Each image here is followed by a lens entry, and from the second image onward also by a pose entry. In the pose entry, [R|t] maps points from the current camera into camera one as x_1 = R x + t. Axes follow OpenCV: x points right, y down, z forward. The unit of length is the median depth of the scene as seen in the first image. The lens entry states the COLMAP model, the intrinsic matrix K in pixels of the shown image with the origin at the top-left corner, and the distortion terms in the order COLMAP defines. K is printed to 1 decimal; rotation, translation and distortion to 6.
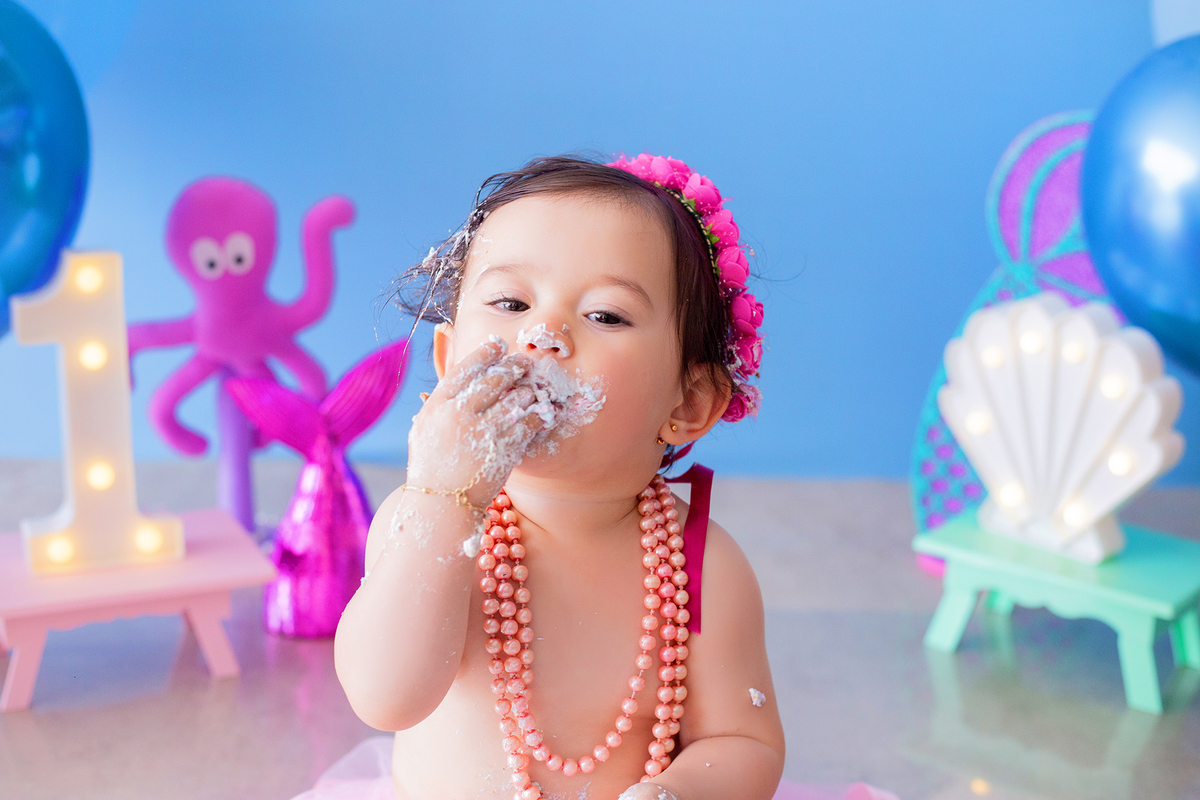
lens RADIAL K [[1813.3, 0, 599.0], [0, 1813.3, 409.6], [0, 0, 1]] dist [-0.121119, 0.000000]
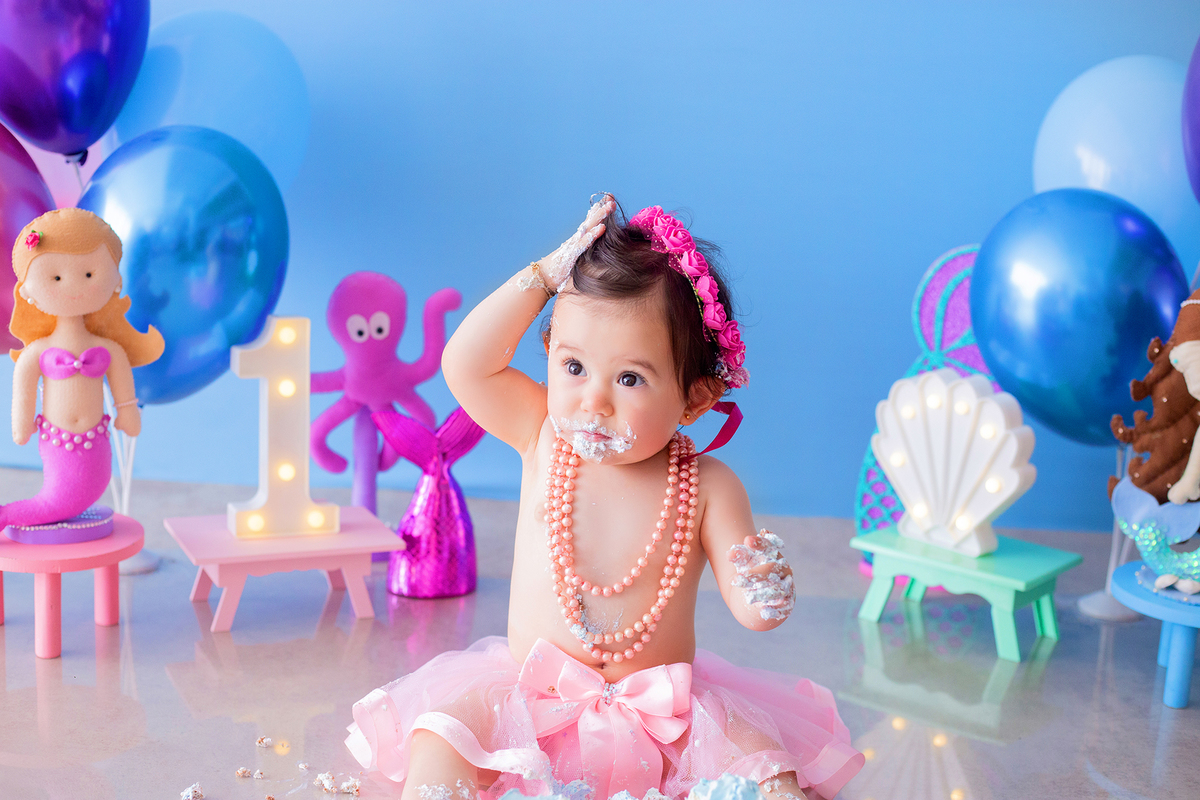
lens RADIAL K [[1813.3, 0, 598.7], [0, 1813.3, 411.6], [0, 0, 1]] dist [-0.121119, 0.000000]
pose [[0.999564, 0.029270, -0.003969, -0.020295], [-0.029483, 0.996865, -0.073422, 0.081788], [0.001808, 0.073507, 0.997293, -0.422967]]
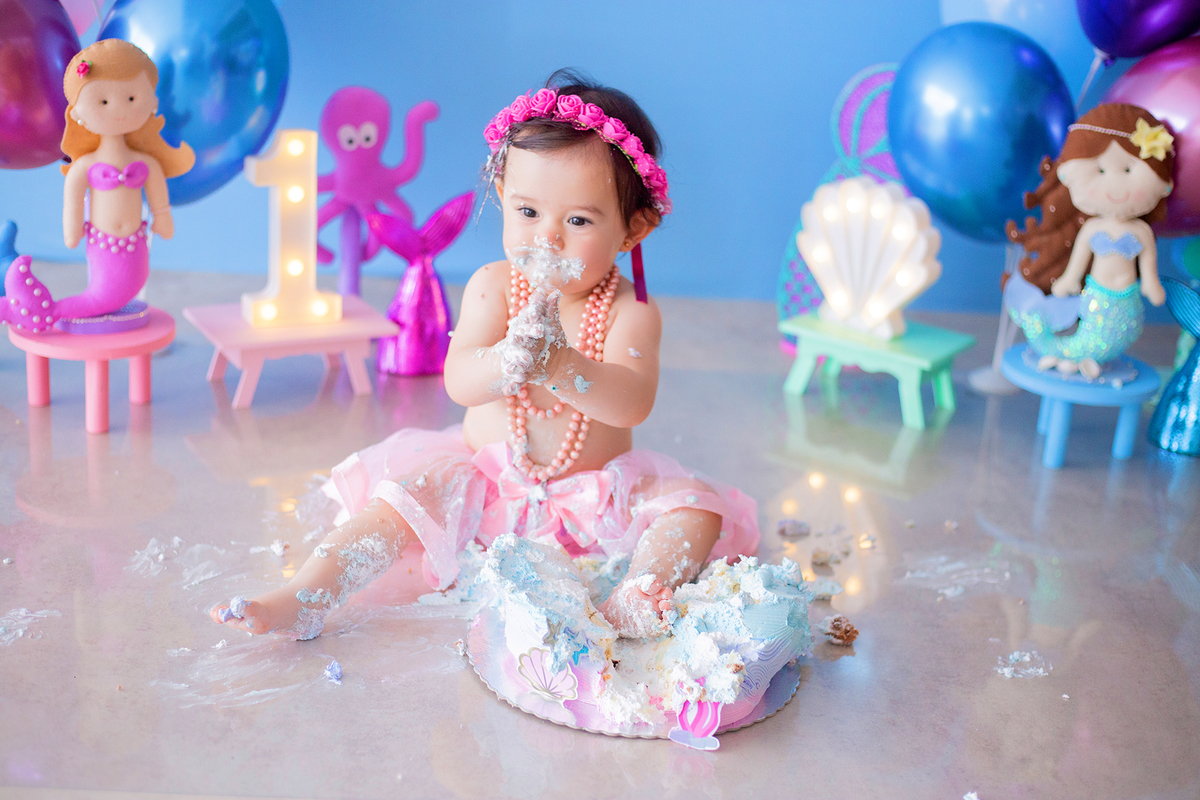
lens RADIAL K [[1813.3, 0, 589.2], [0, 1813.3, 424.6], [0, 0, 1]] dist [-0.121119, 0.000000]
pose [[0.997005, 0.023128, 0.073801, -0.118324], [-0.028055, 0.997396, 0.066432, 0.058922], [-0.072072, -0.068304, 0.995058, -0.636297]]
